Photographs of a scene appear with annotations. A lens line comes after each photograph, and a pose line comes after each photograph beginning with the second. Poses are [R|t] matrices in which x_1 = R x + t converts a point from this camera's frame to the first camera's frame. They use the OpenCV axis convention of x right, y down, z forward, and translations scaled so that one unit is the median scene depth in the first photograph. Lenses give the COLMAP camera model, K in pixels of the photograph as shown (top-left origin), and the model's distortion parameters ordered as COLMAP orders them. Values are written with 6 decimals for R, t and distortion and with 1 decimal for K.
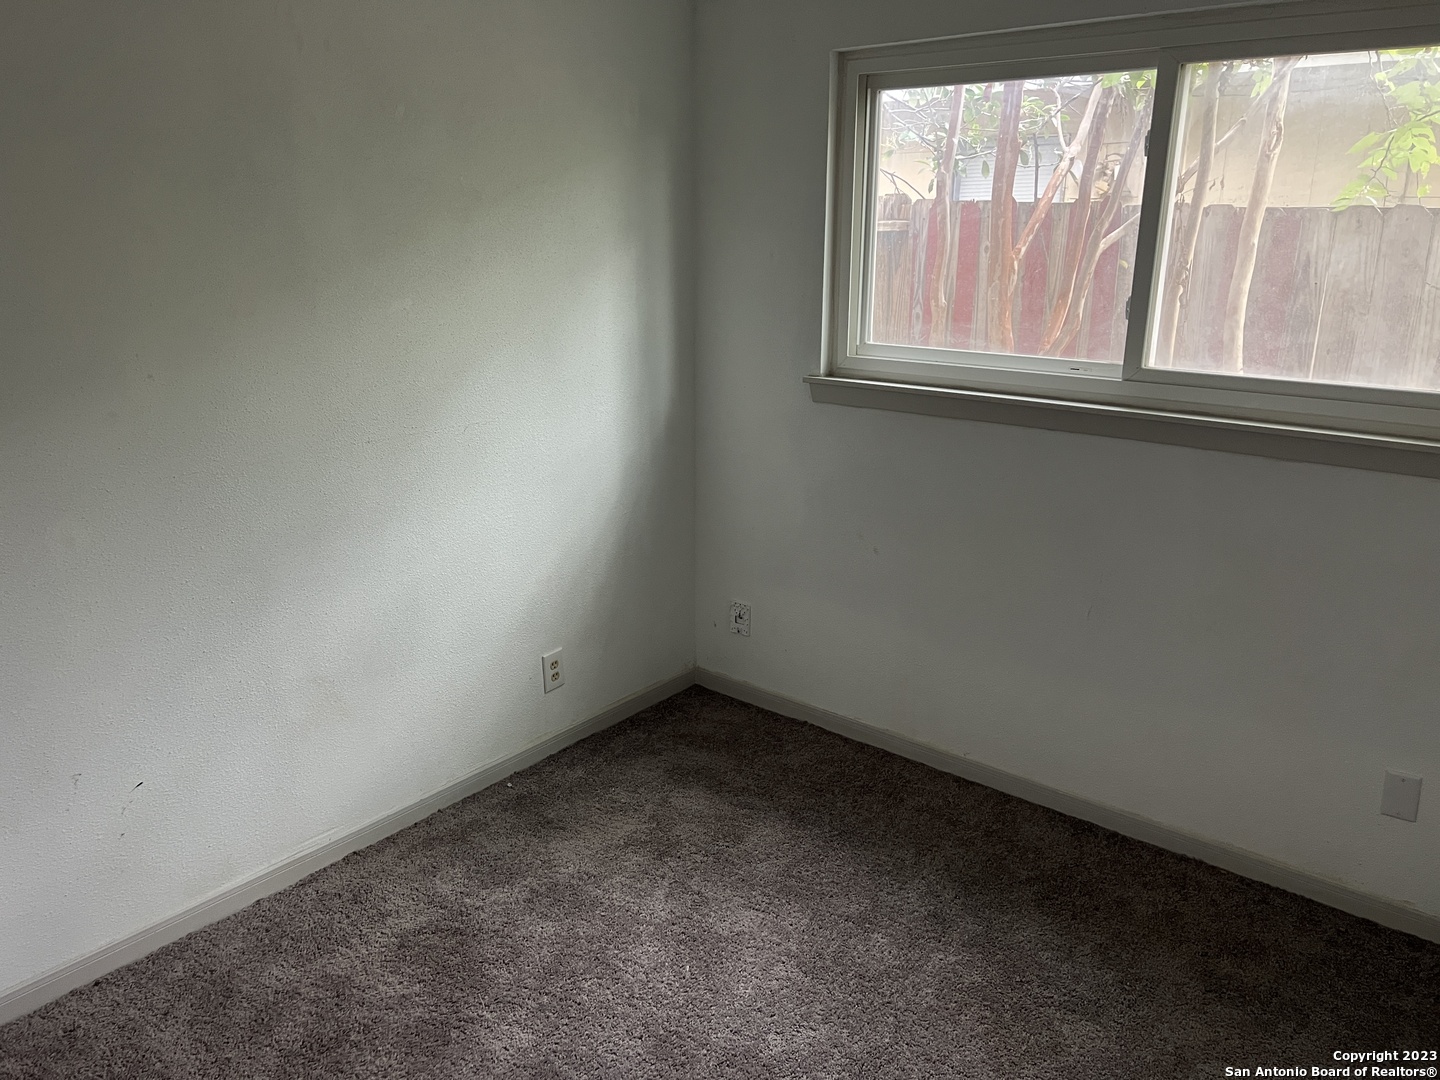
lens RADIAL K [[1078.5, 0, 720.0], [0, 1078.5, 540.0], [0, 0, 1]] dist [-0.000347, -0.066020]
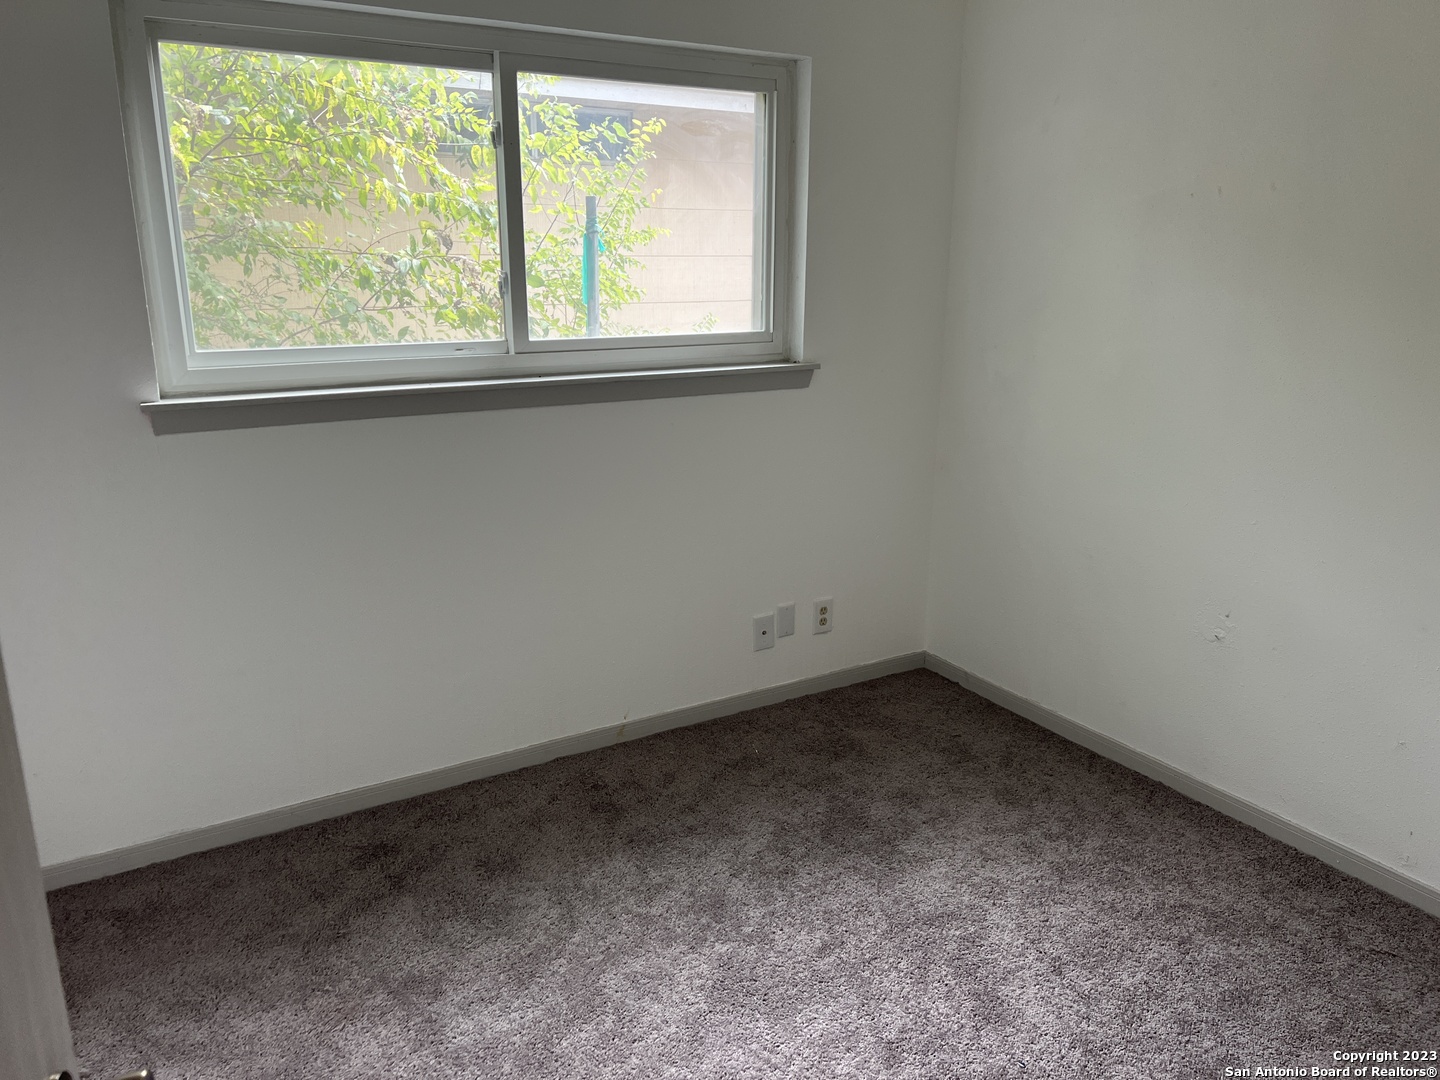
lens RADIAL K [[1078.5, 0, 720.0], [0, 1078.5, 540.0], [0, 0, 1]] dist [-0.000347, -0.066020]
pose [[0.316213, -0.267557, 0.910177, -0.596727], [0.240577, 0.950660, 0.195876, -0.127100], [-0.917678, 0.157029, 0.364979, 0.412036]]
